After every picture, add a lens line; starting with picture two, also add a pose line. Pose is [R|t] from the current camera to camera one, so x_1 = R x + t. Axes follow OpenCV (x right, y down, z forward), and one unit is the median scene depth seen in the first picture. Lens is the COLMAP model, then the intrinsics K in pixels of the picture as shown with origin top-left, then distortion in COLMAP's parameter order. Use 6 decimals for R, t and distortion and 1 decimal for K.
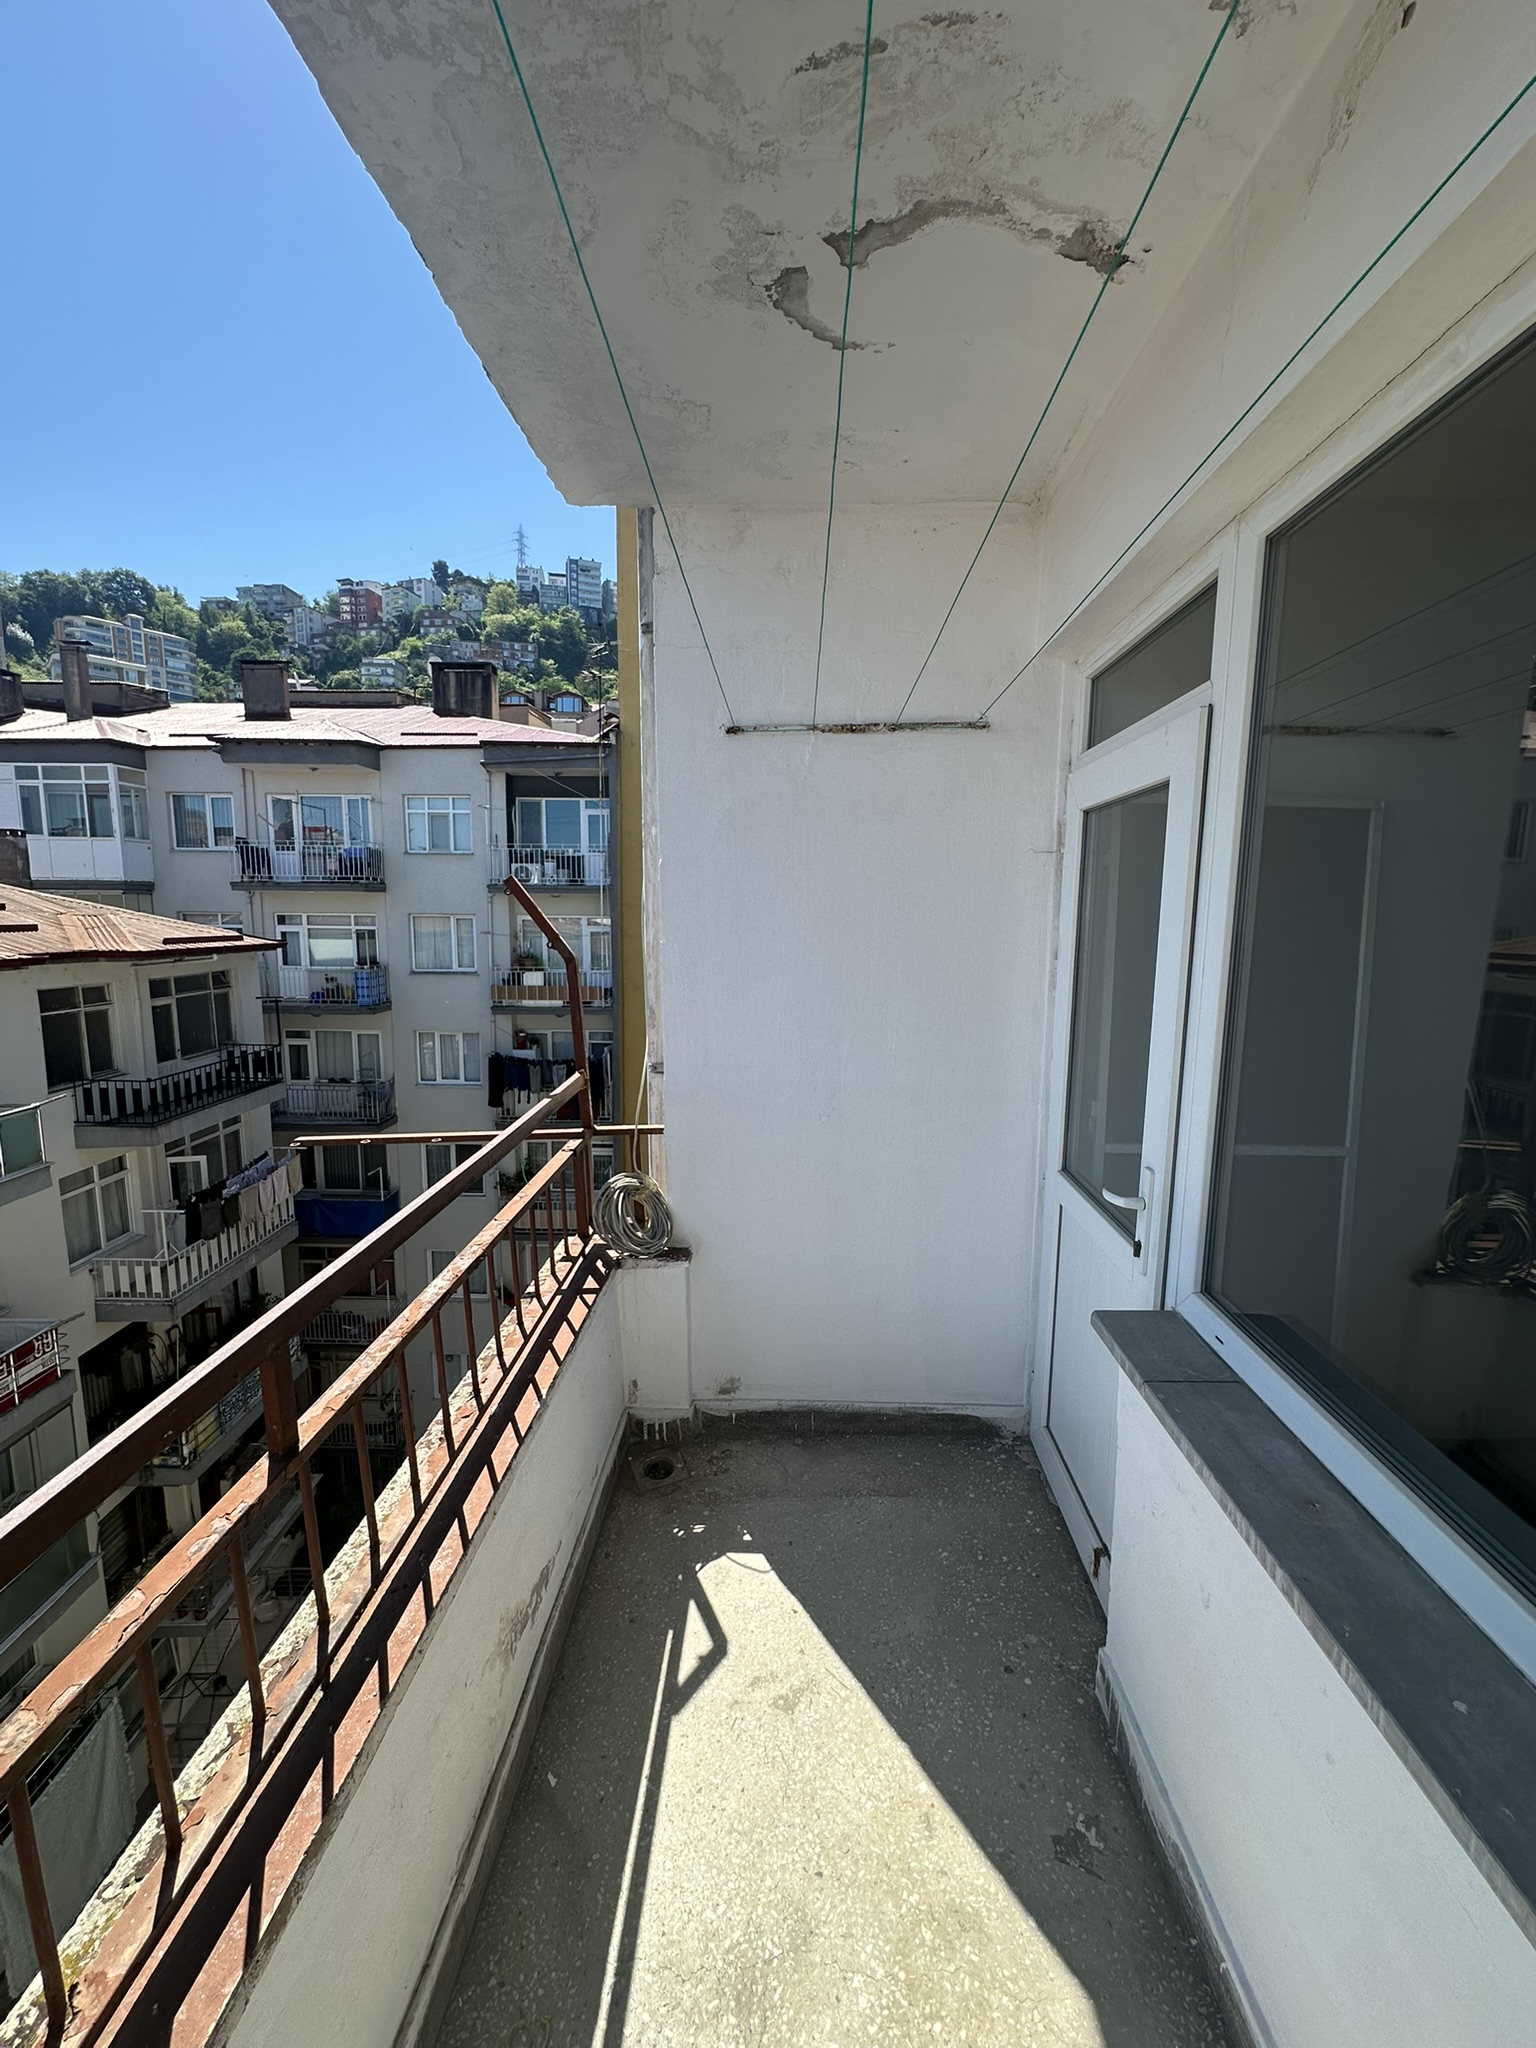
lens RADIAL K [[814.9, 0, 767.0], [0, 814.9, 1026.7], [0, 0, 1]] dist [-0.005969, 0.001558]
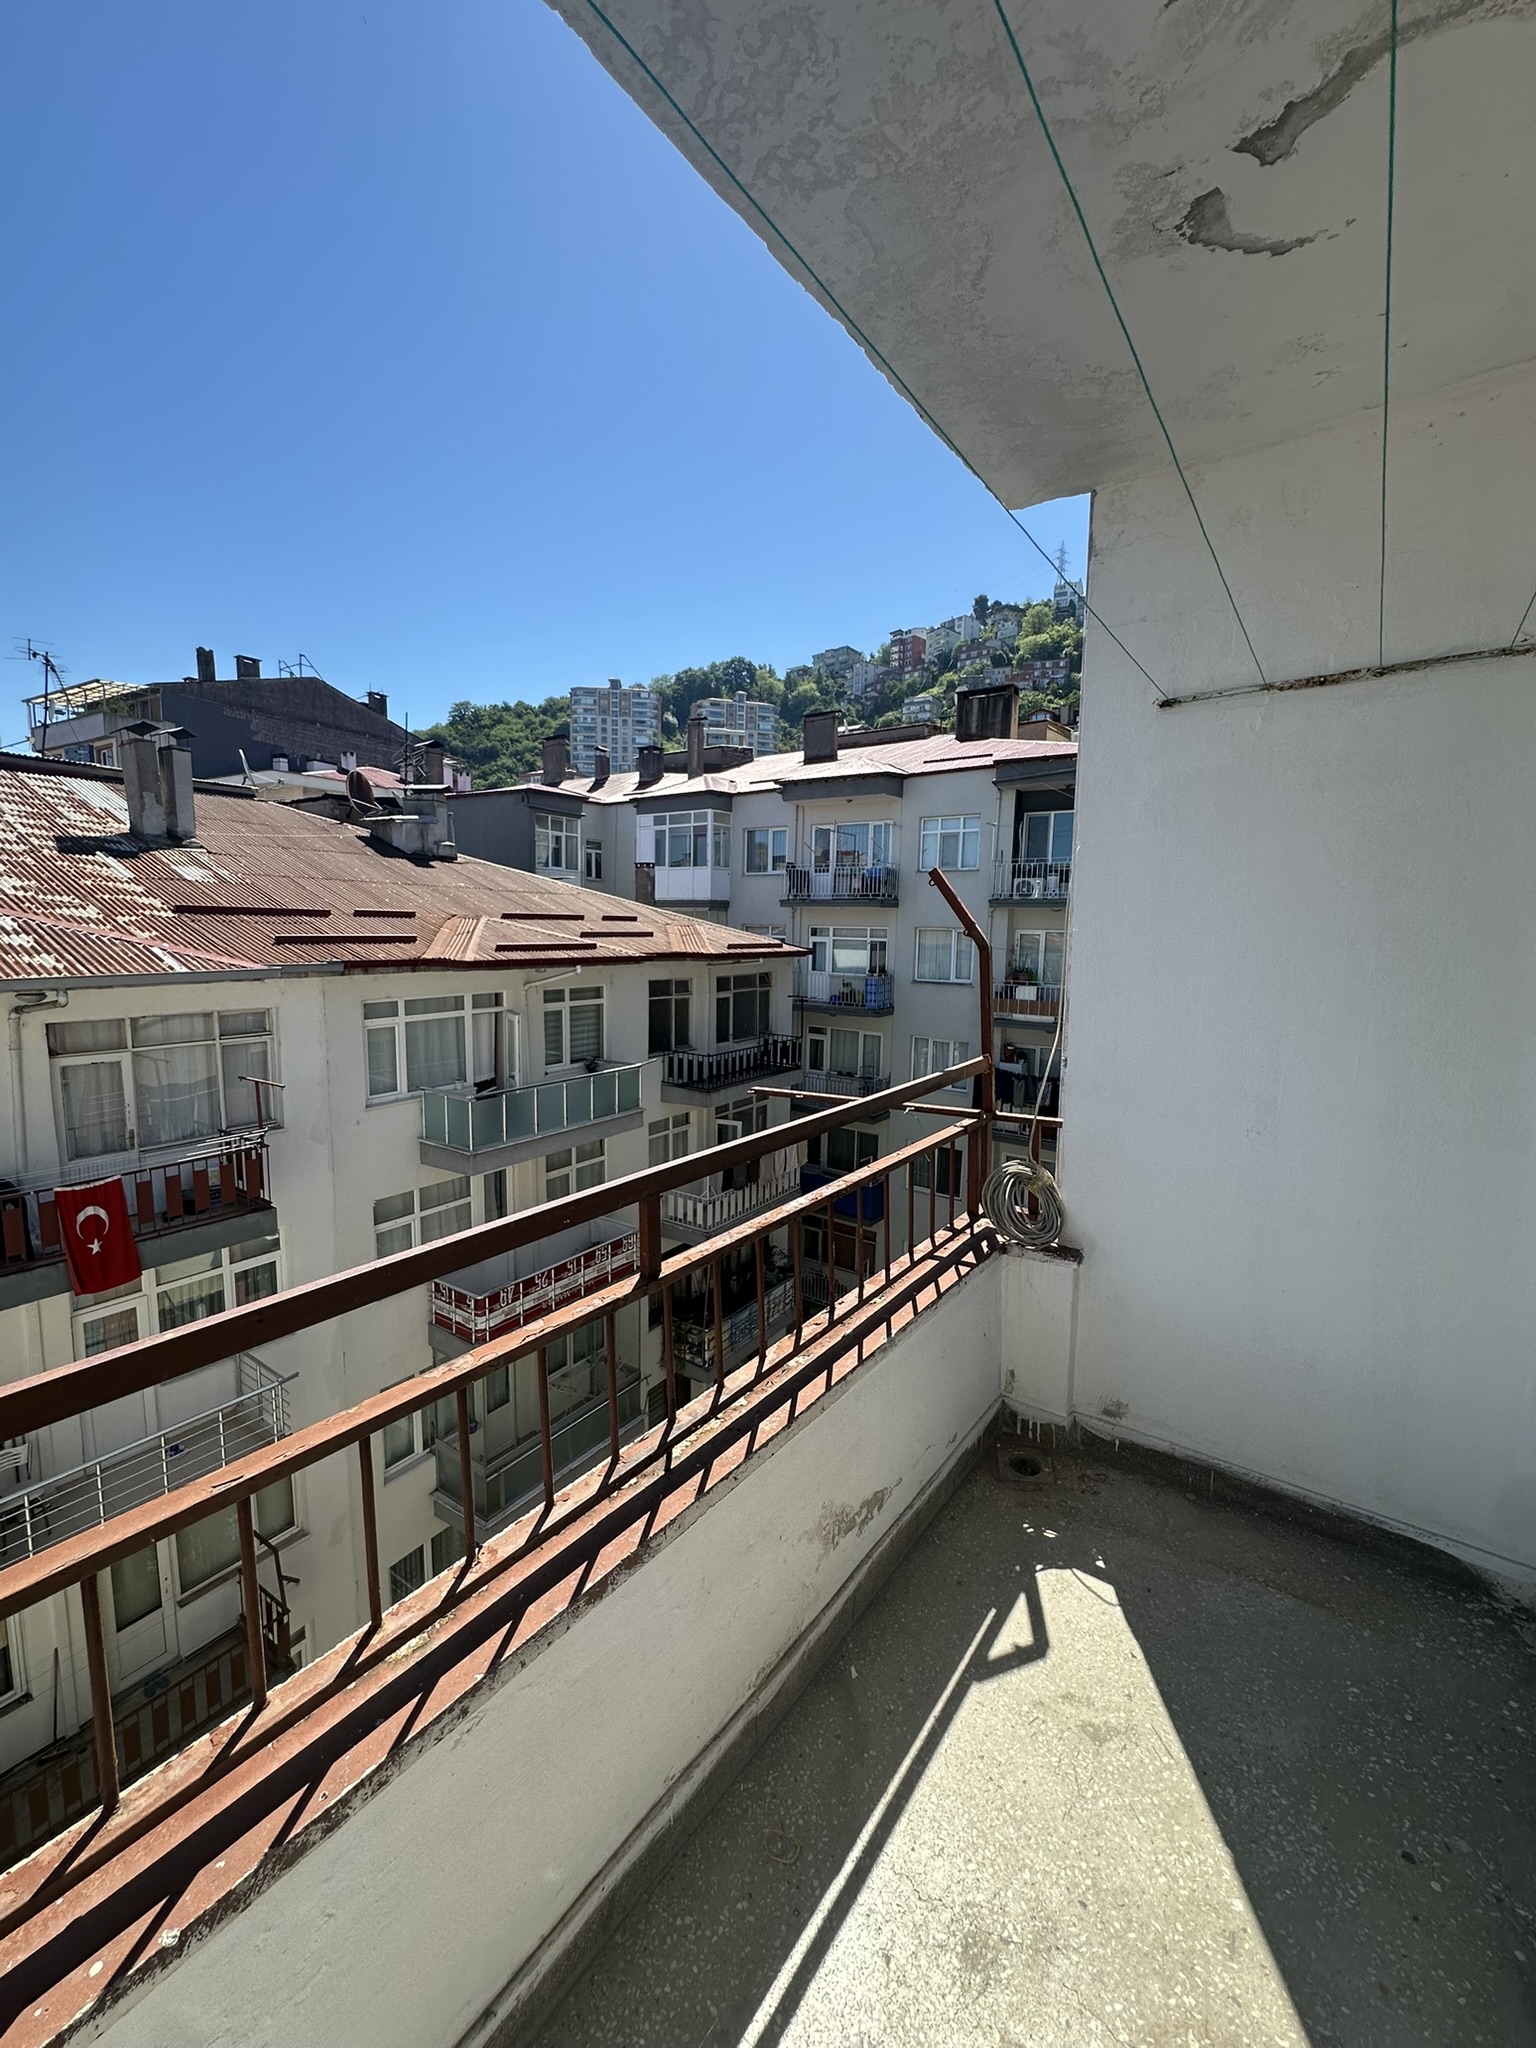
lens RADIAL K [[814.9, 0, 767.9], [0, 814.9, 1026.8], [0, 0, 1]] dist [-0.005969, 0.001558]
pose [[0.825363, 0.074707, -0.559638, 0.120348], [-0.086503, 0.996237, 0.005414, 0.037078], [0.557936, 0.043942, 0.828720, -0.011162]]
